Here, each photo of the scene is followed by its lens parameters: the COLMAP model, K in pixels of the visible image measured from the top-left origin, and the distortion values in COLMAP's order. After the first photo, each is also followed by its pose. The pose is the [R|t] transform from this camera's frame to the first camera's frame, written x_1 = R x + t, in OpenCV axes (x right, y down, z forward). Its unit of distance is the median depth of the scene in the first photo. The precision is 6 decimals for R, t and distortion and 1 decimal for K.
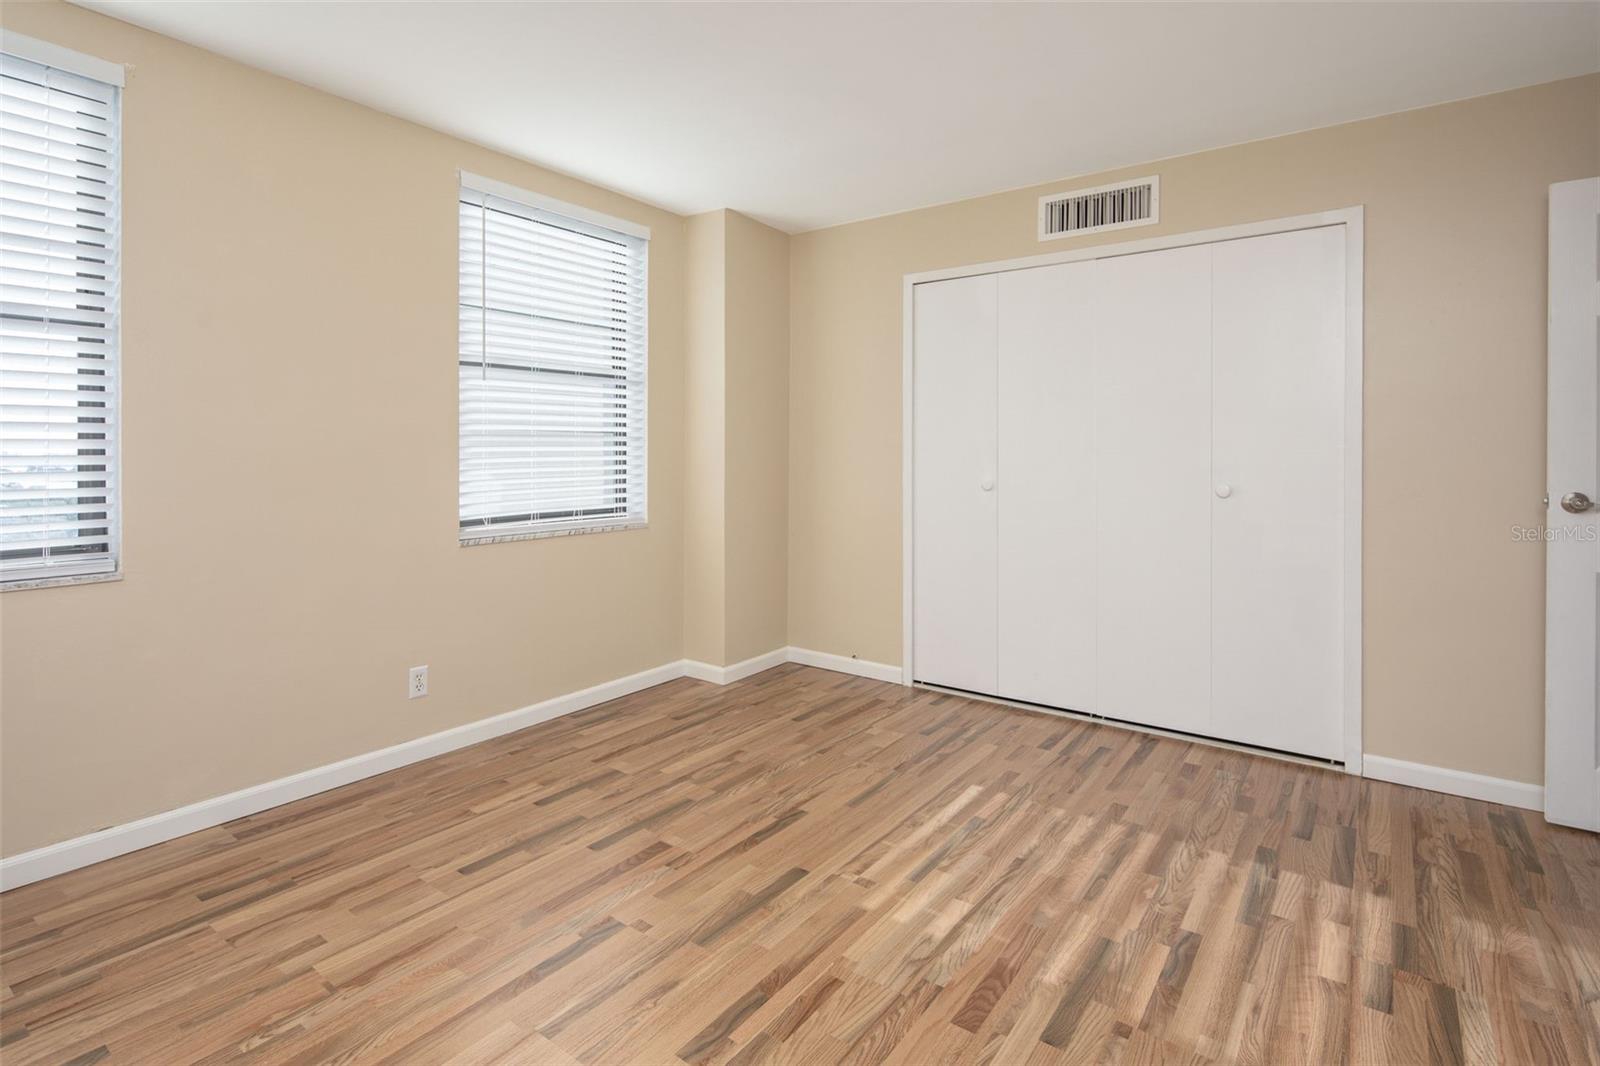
lens RADIAL K [[798.9, 0, 799.8], [0, 798.9, 449.6], [0, 0, 1]] dist [-0.000808, -0.000172]
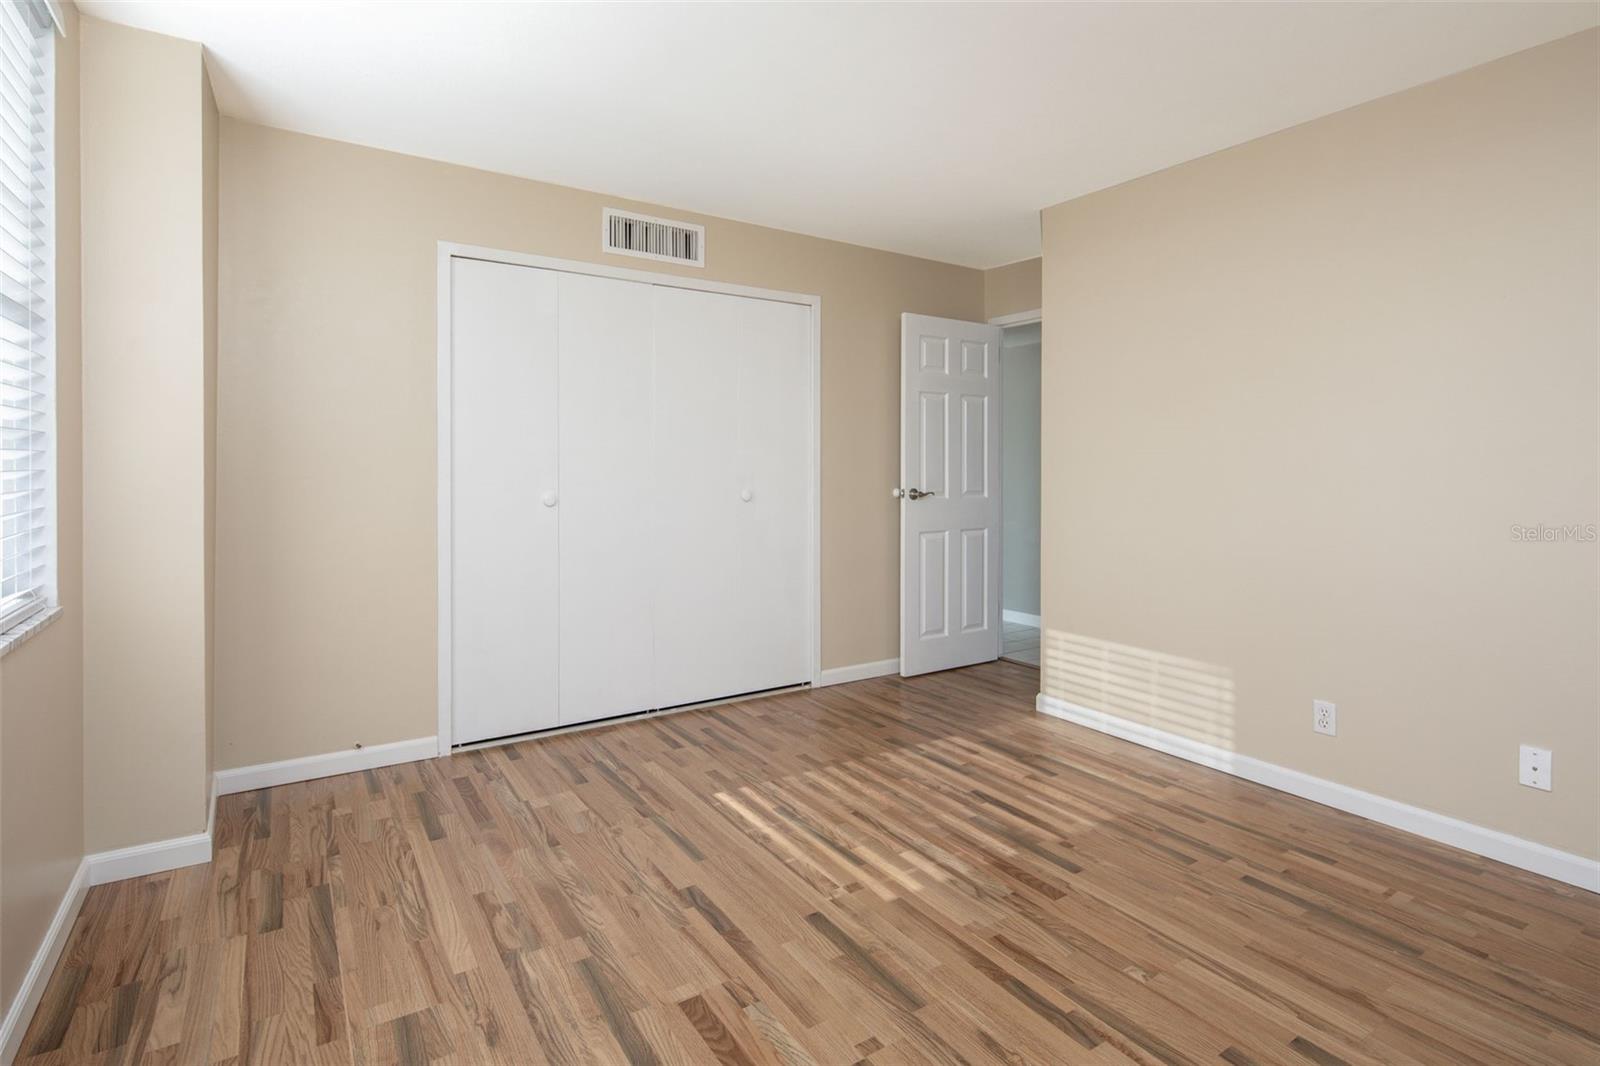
lens RADIAL K [[790.2, 0, 801.4], [0, 790.2, 471.3], [0, 0, 1]] dist [0.002029, 0.000085]
pose [[0.344679, -0.008480, 0.938682, -0.732611], [-0.007503, 0.999902, 0.011788, -0.003639], [-0.938691, -0.011106, 0.344581, 0.590663]]
